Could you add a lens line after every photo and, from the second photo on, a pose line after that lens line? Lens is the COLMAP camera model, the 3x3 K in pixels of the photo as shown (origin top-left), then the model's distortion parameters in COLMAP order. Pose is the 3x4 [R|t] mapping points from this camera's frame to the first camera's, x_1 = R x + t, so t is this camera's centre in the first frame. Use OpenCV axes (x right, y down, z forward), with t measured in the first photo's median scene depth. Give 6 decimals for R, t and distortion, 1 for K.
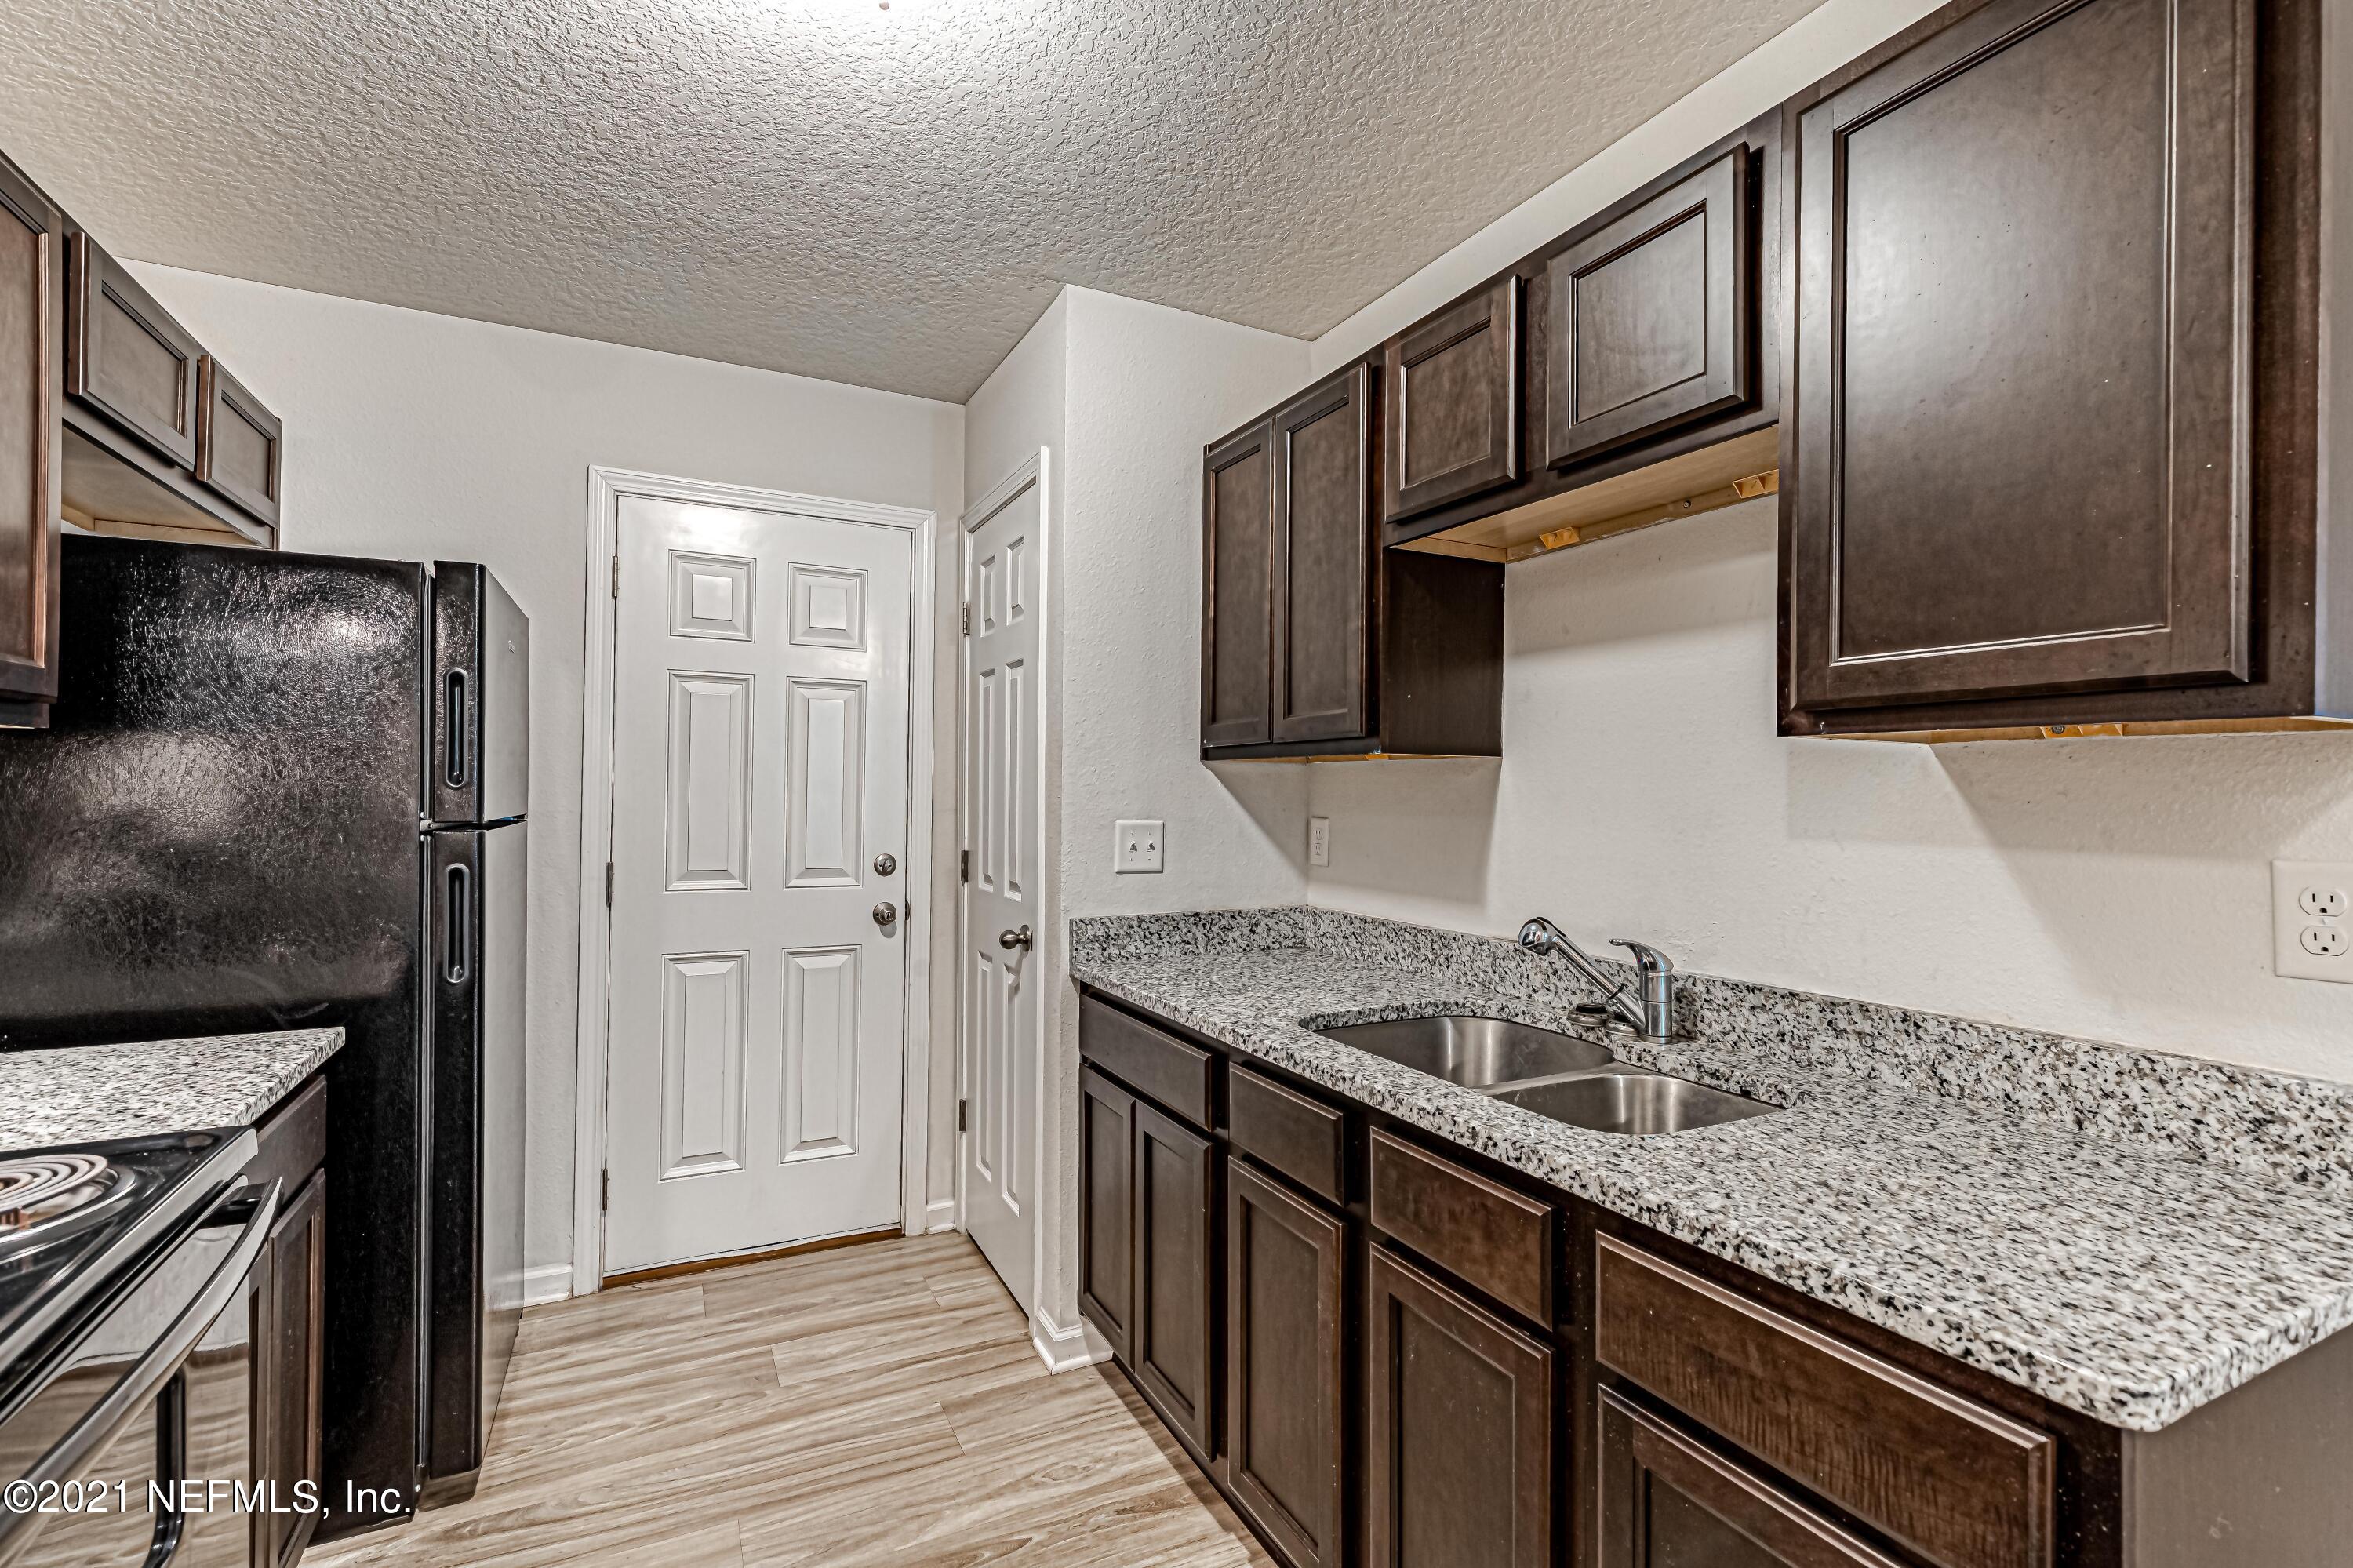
lens RADIAL K [[1065.3, 0, 1182.1], [0, 1065.3, 781.9], [0, 0, 1]] dist [0.010278, -0.002224]
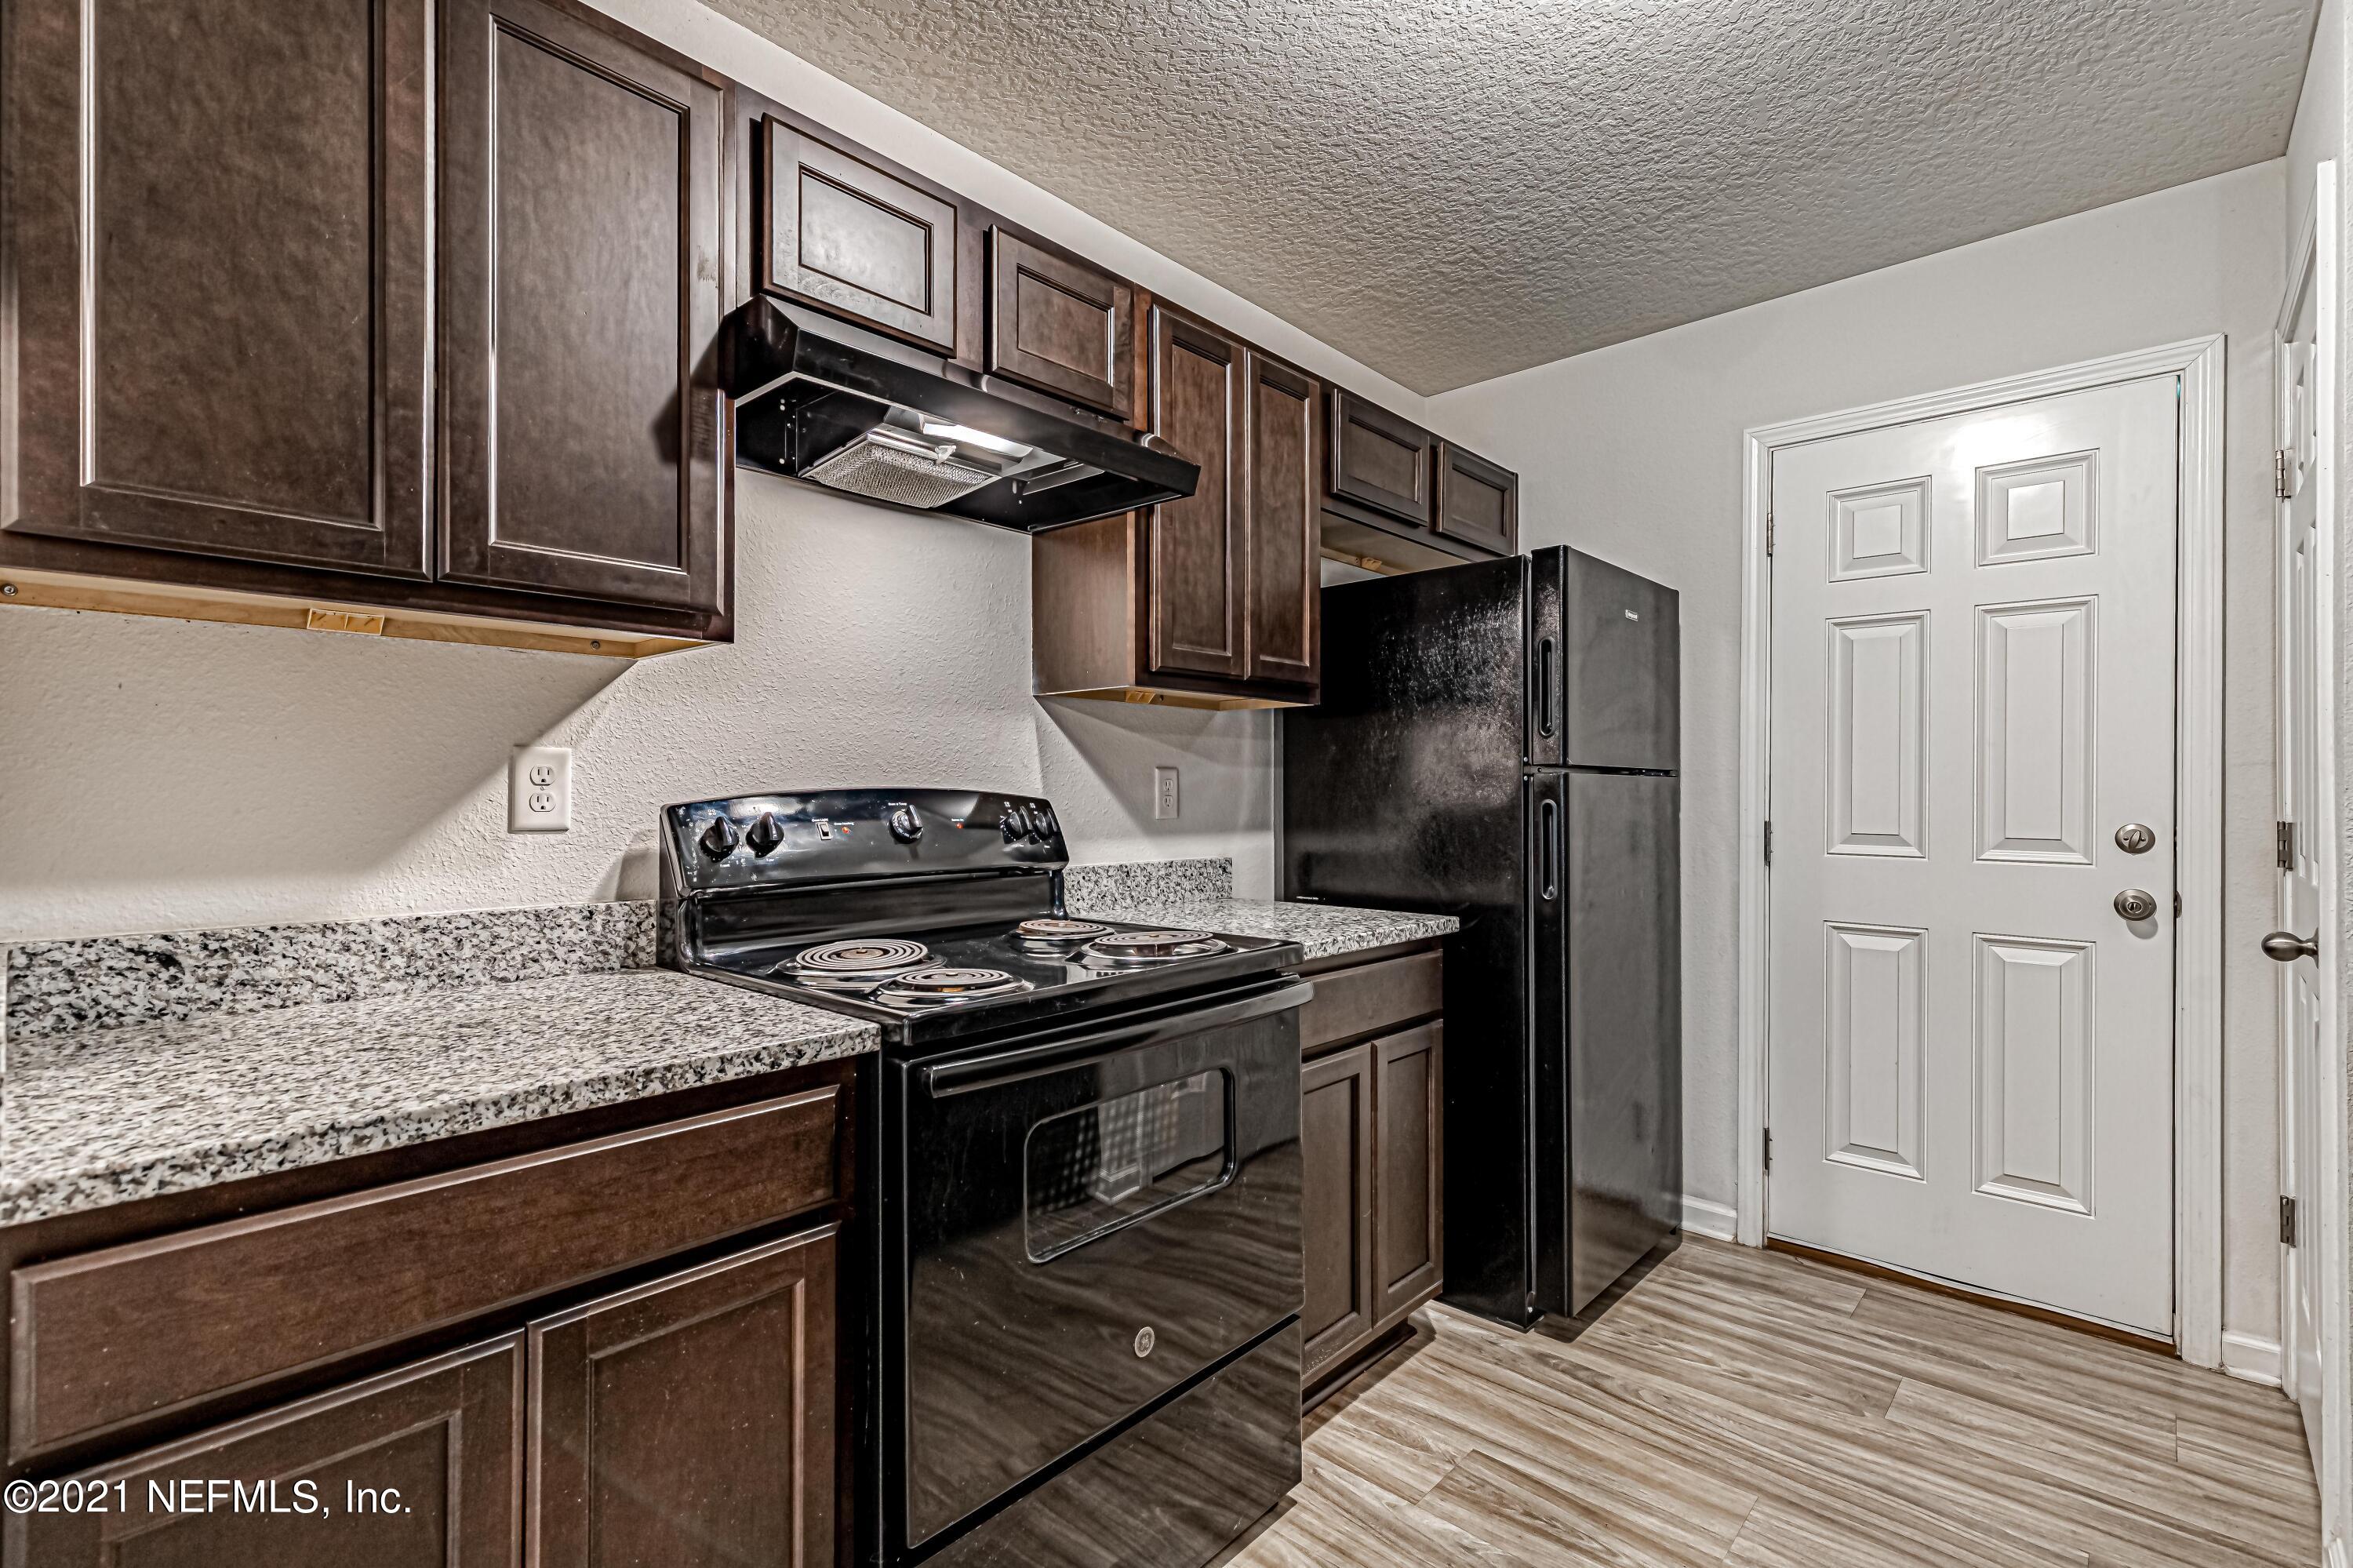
lens RADIAL K [[1065.3, 0, 1179.1], [0, 1065.3, 783.5], [0, 0, 1]] dist [0.010278, -0.002224]
pose [[0.359314, -0.015412, -0.933089, 0.267466], [0.008641, 0.999876, -0.013188, 0.066234], [0.933177, -0.003324, 0.359403, 0.177135]]
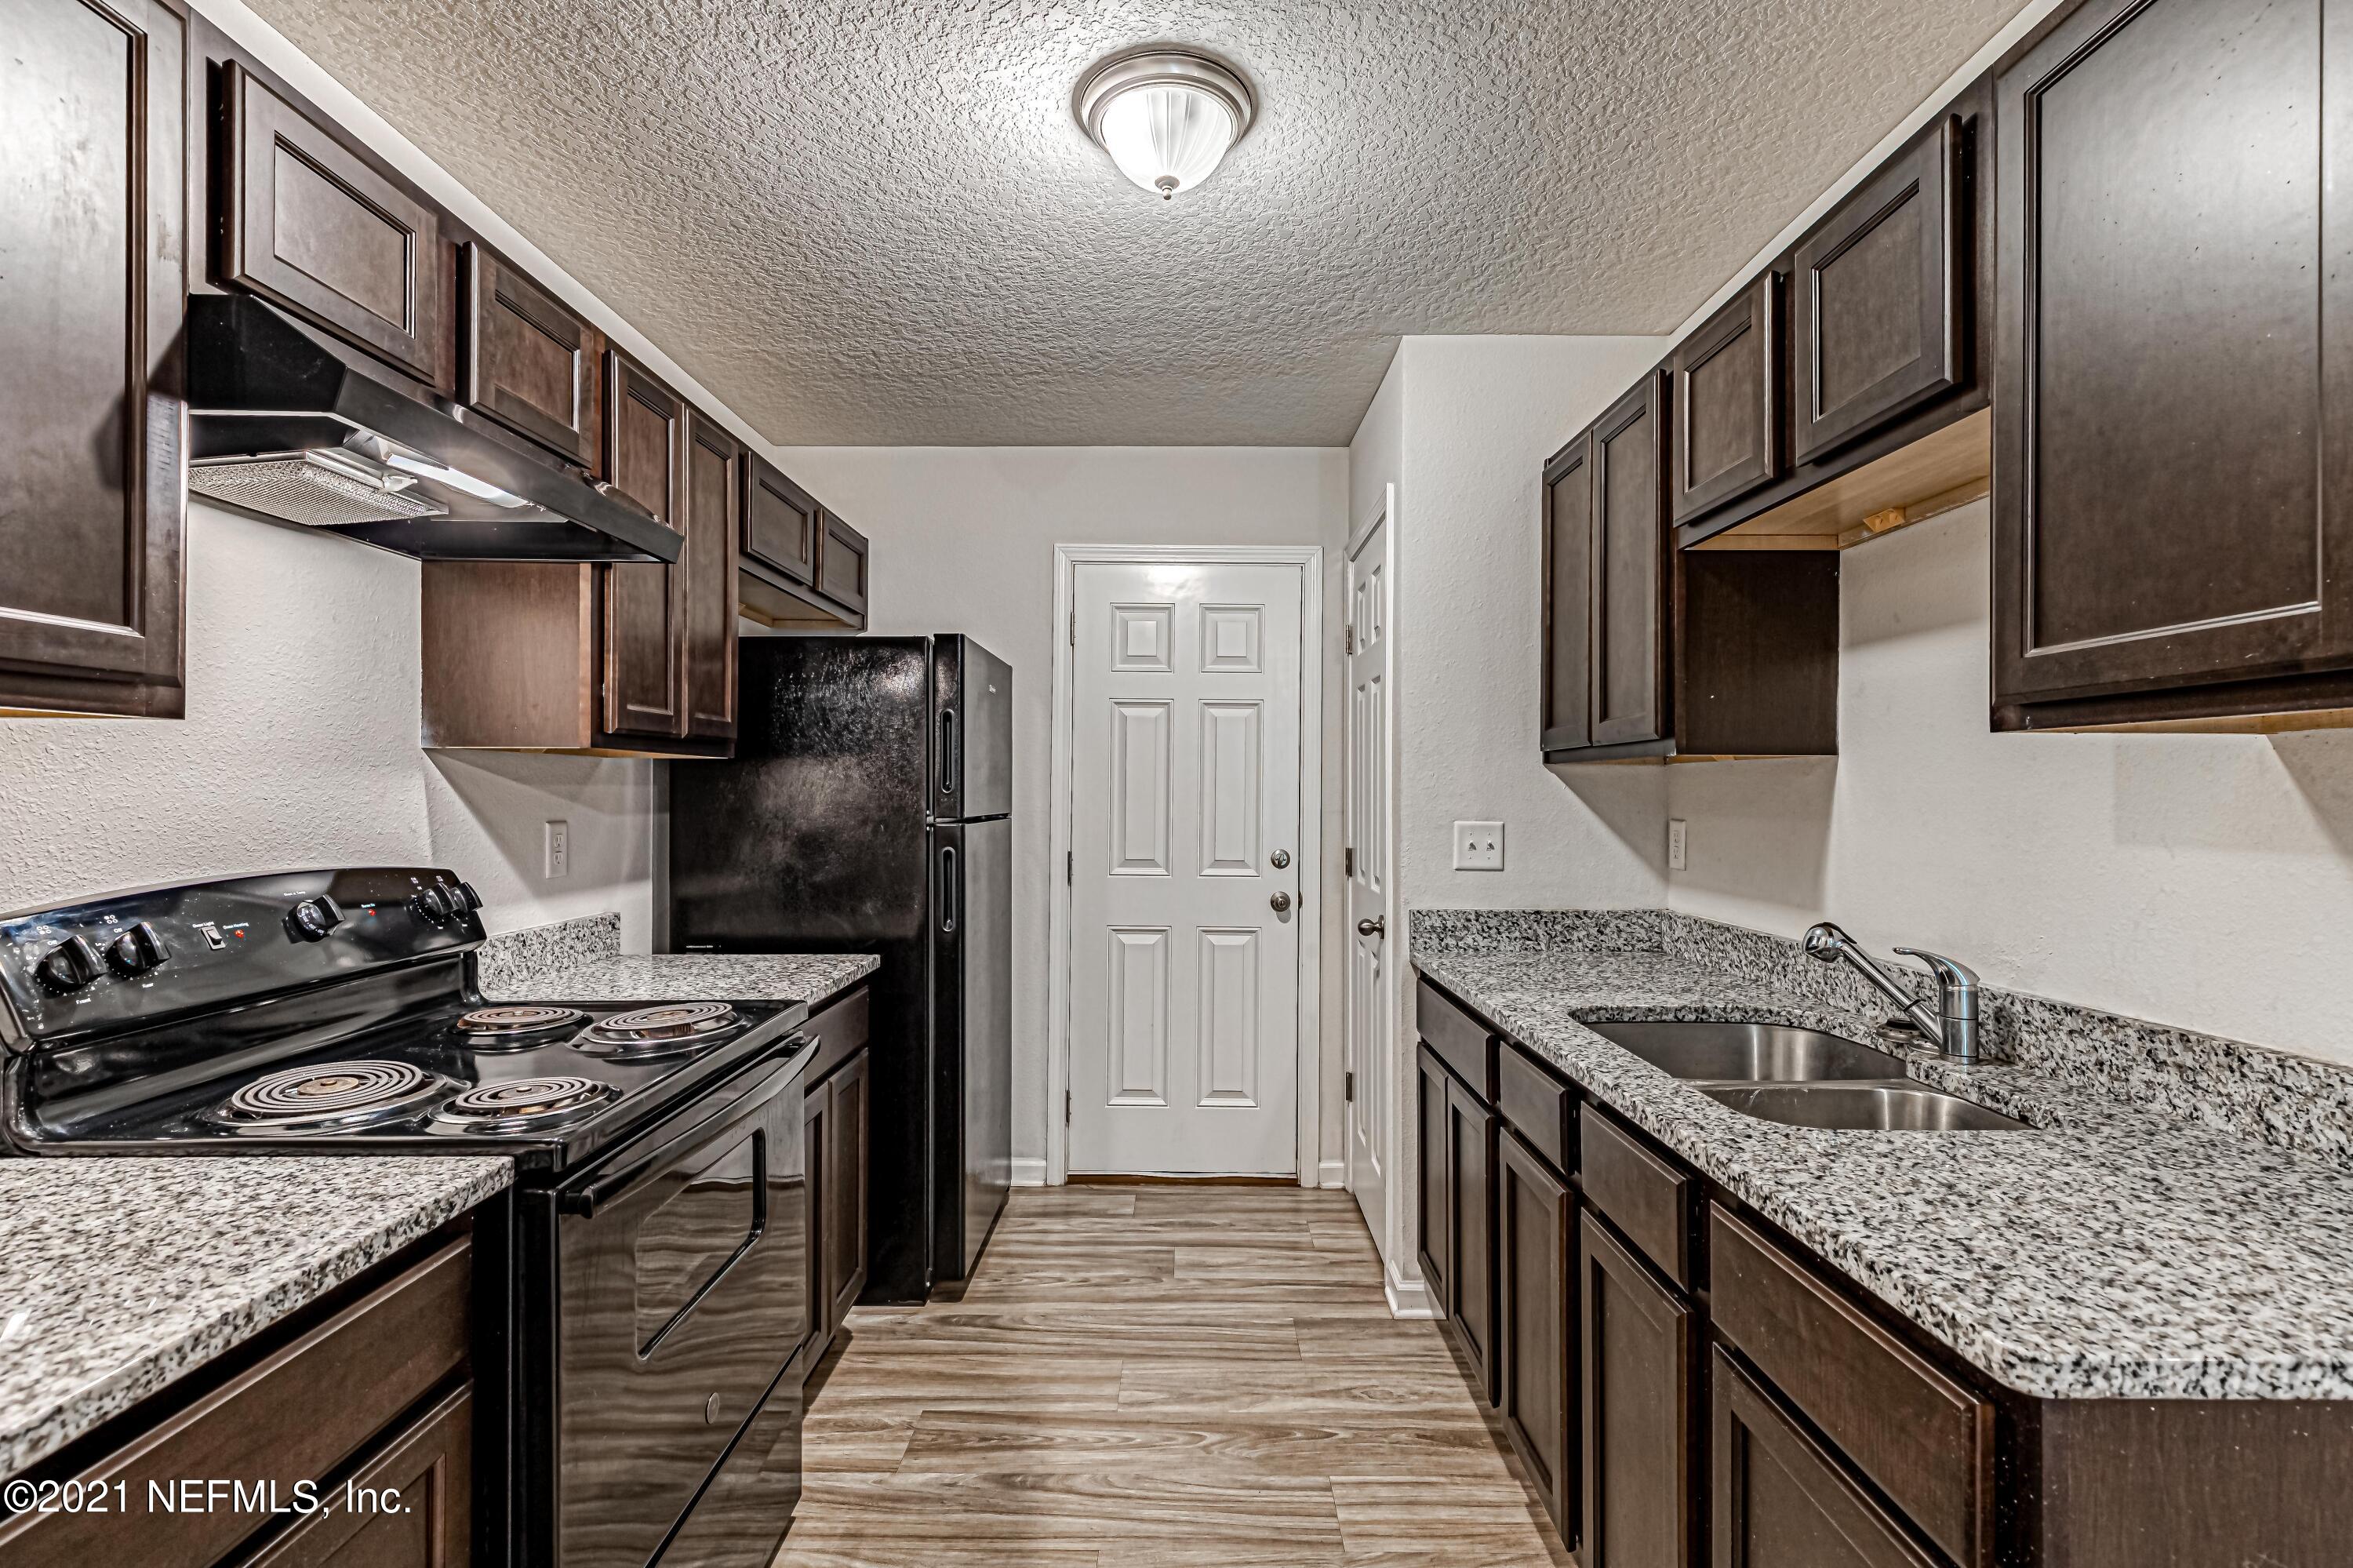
lens RADIAL K [[1065.3, 0, 1180.6], [0, 1065.3, 779.7], [0, 0, 1]] dist [0.010278, -0.002224]
pose [[0.892435, -0.010461, -0.451055, 0.217389], [0.007758, 0.999939, -0.007842, 0.000889], [0.451110, 0.003499, 0.892462, -0.109682]]
